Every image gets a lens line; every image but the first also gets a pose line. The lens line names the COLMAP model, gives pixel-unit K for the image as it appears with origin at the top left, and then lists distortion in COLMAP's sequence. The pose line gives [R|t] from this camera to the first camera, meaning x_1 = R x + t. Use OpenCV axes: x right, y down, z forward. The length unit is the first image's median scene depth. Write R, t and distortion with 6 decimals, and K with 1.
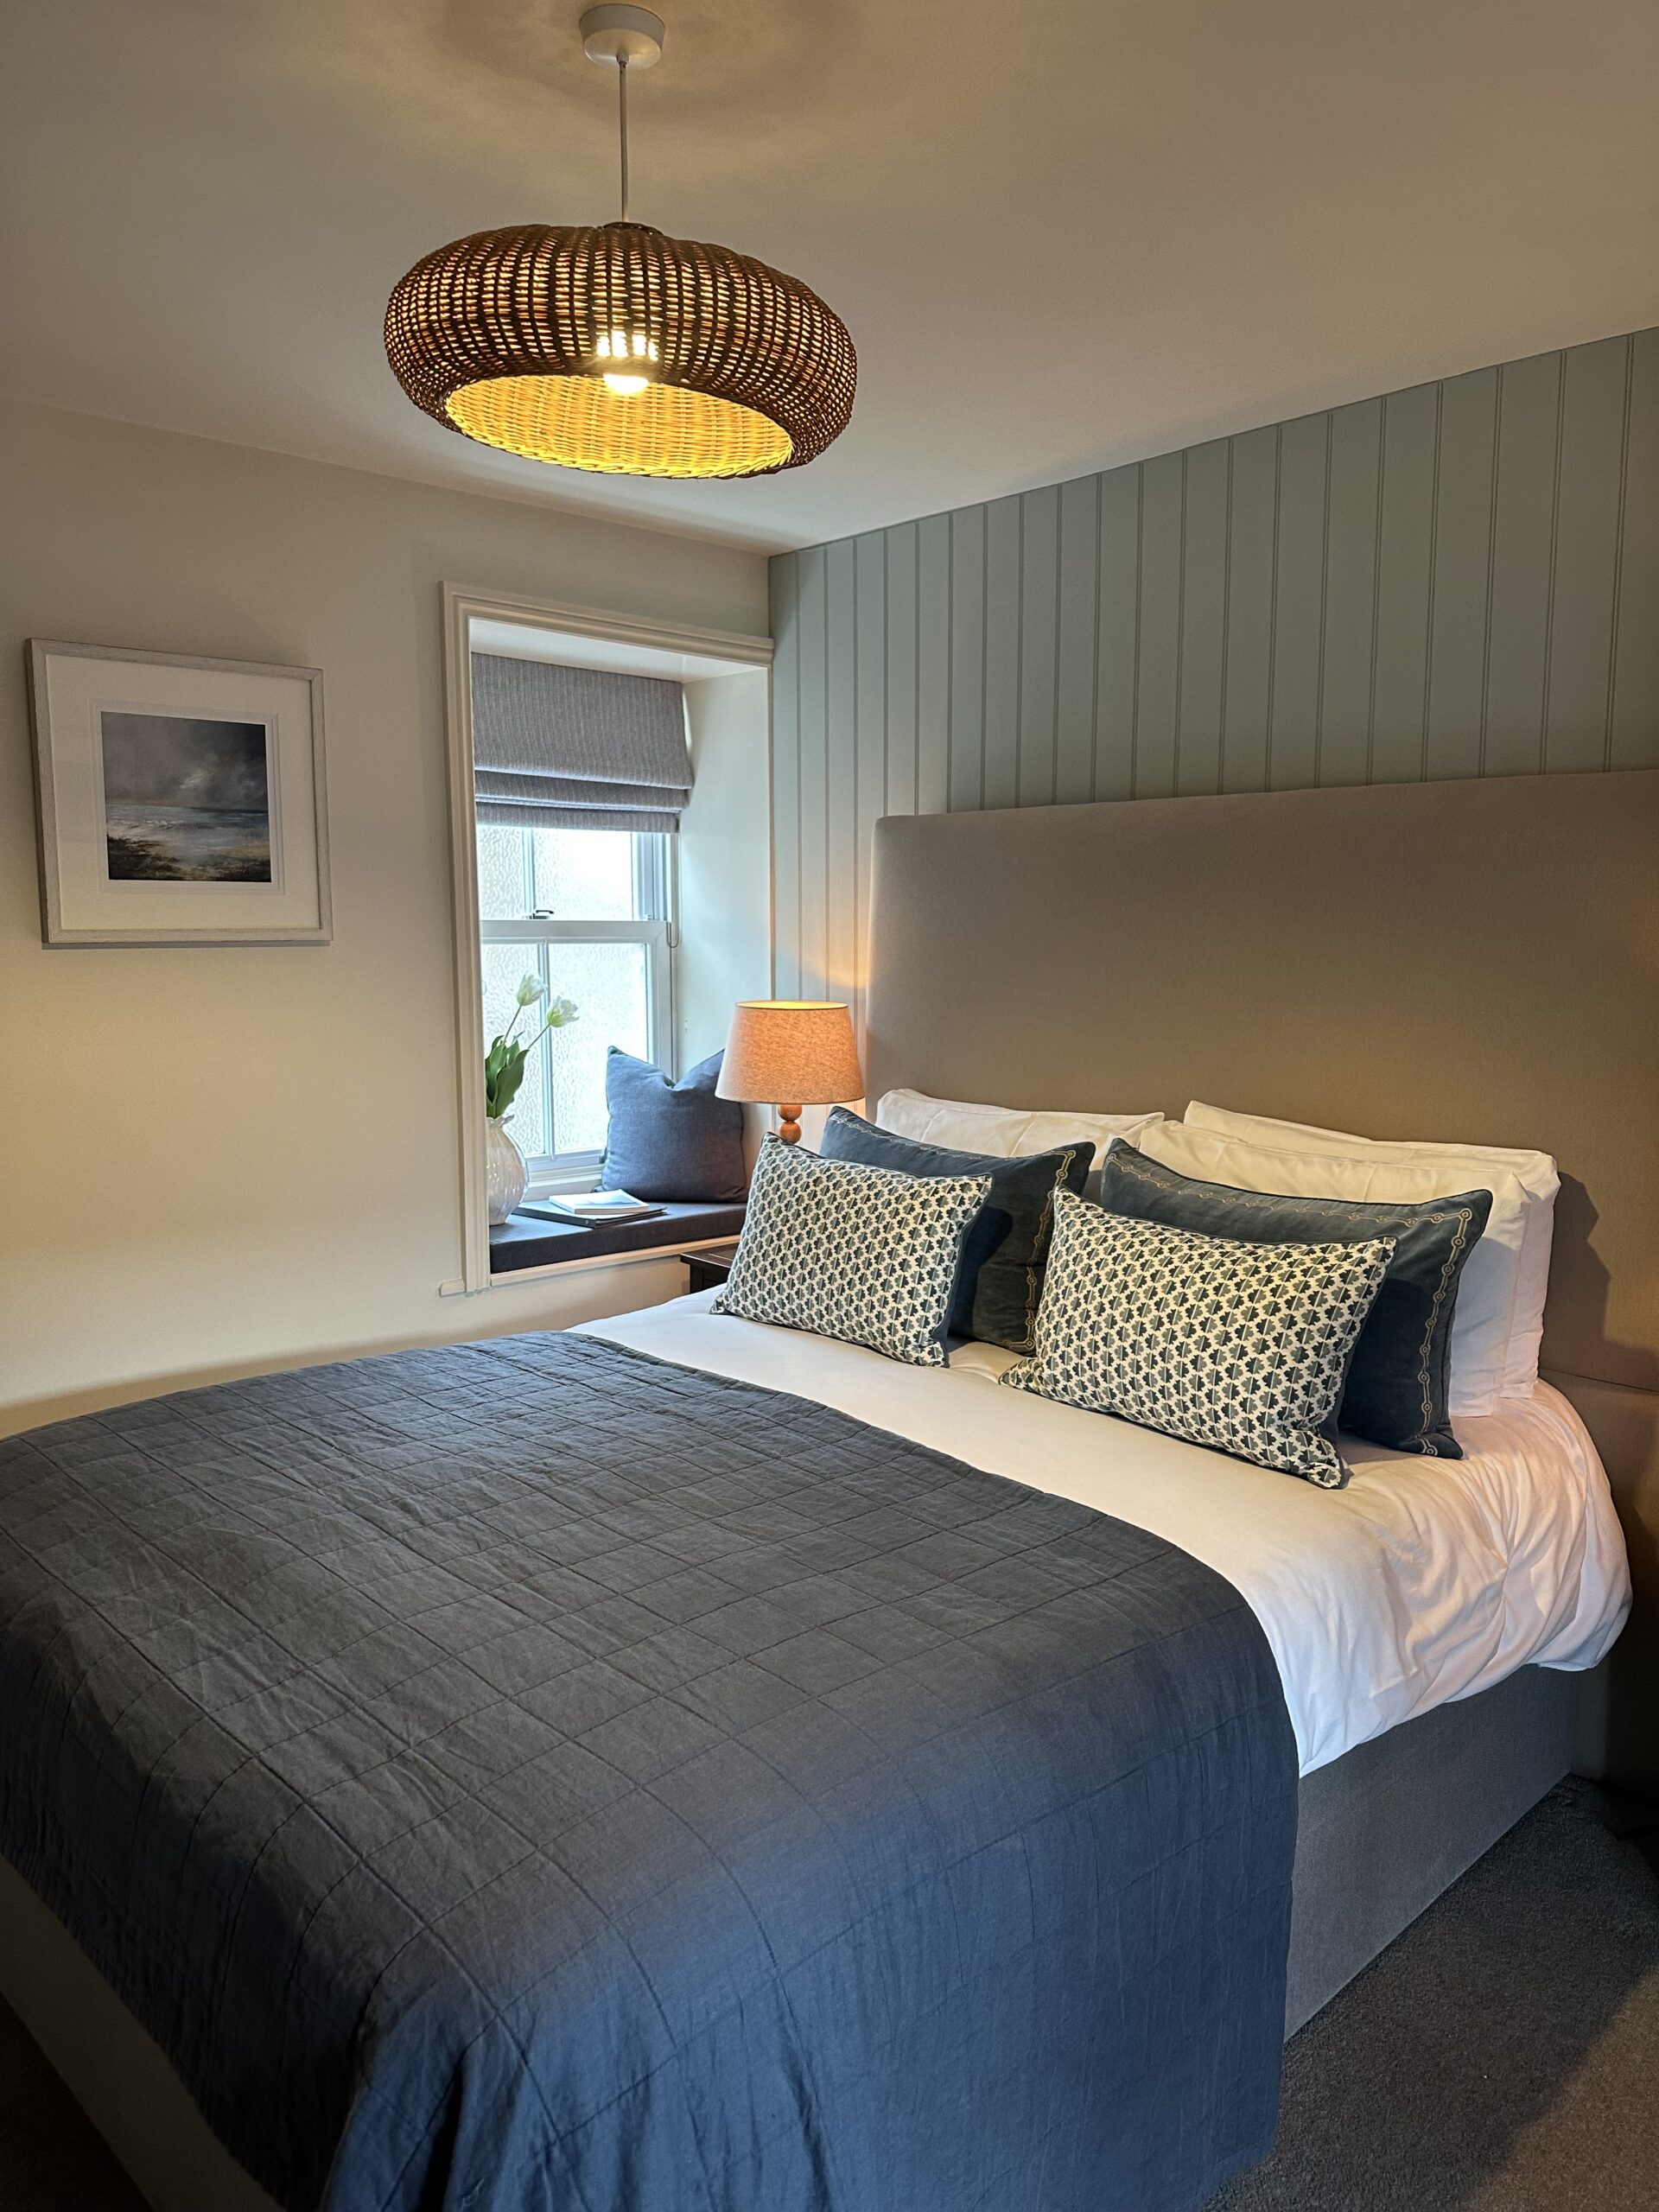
lens RADIAL K [[1570.2, 0, 829.5], [0, 1570.2, 1106.0], [0, 0, 1]] dist [-0.005810, -0.002459]
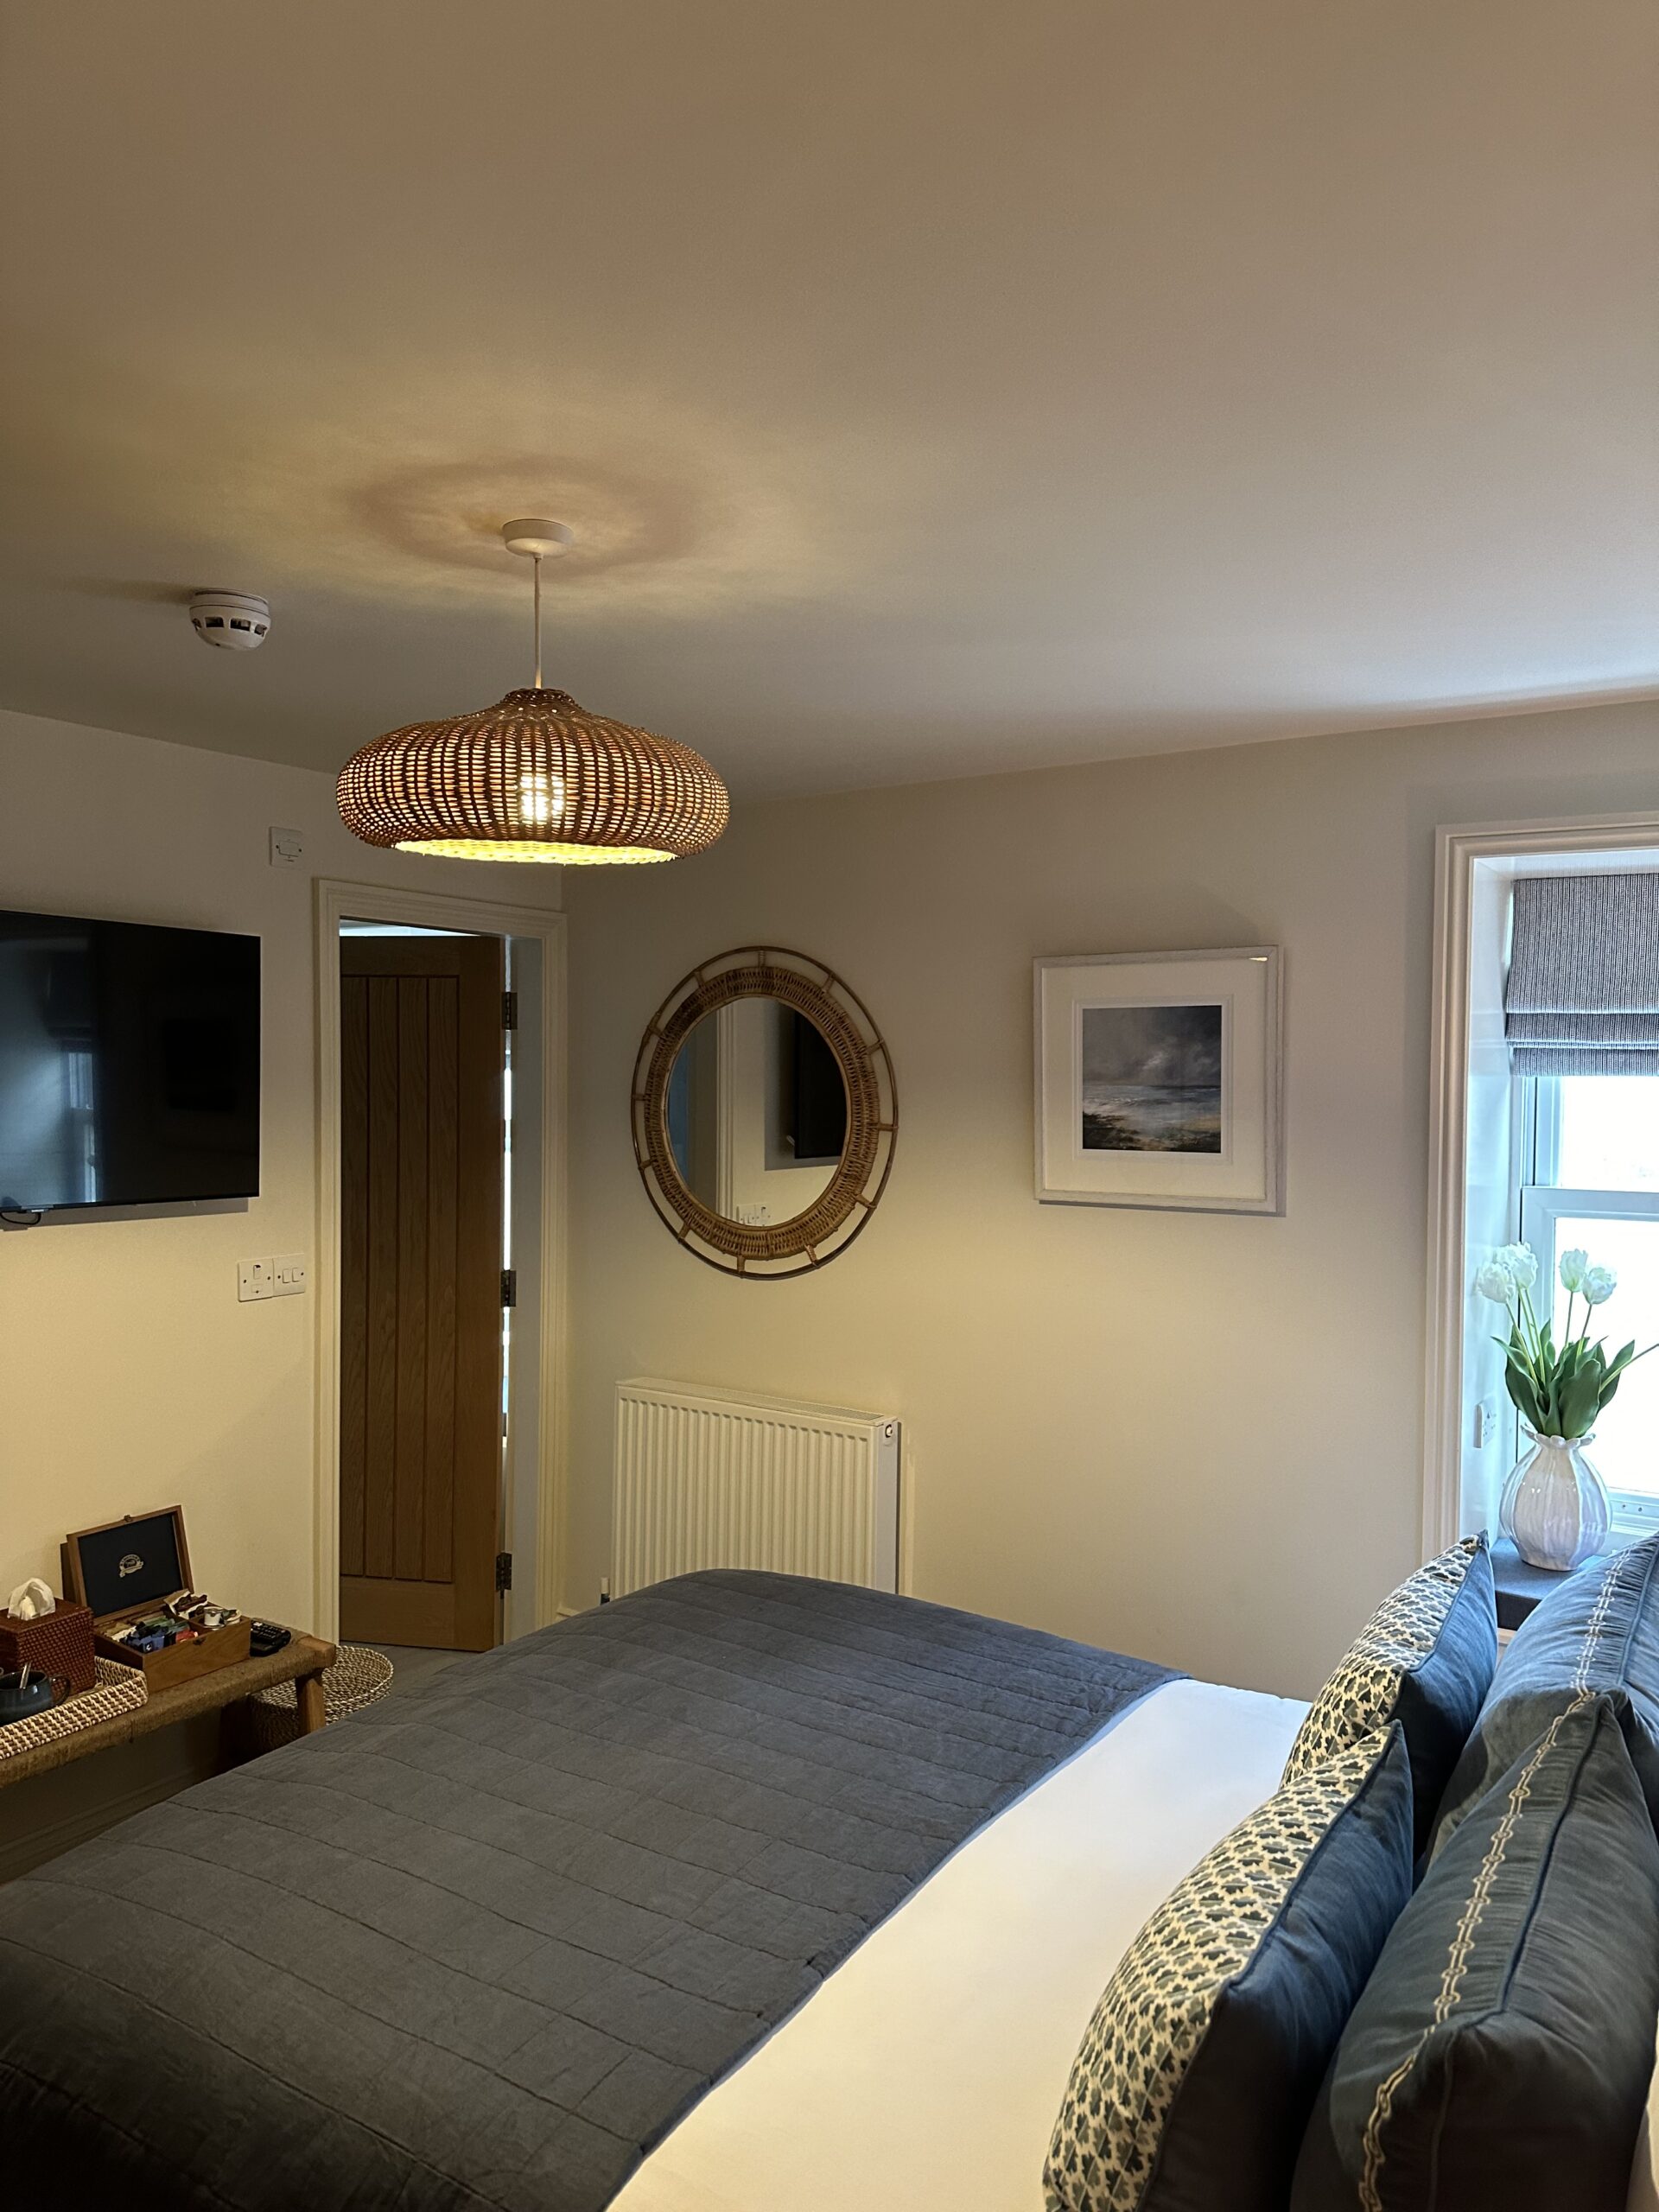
lens RADIAL K [[1570.2, 0, 829.5], [0, 1570.2, 1106.0], [0, 0, 1]] dist [-0.005810, -0.002459]
pose [[0.244152, 0.013668, -0.969641, 0.609452], [-0.121515, 0.992451, -0.016608, -0.128973], [0.962094, 0.121880, 0.243969, 0.508233]]
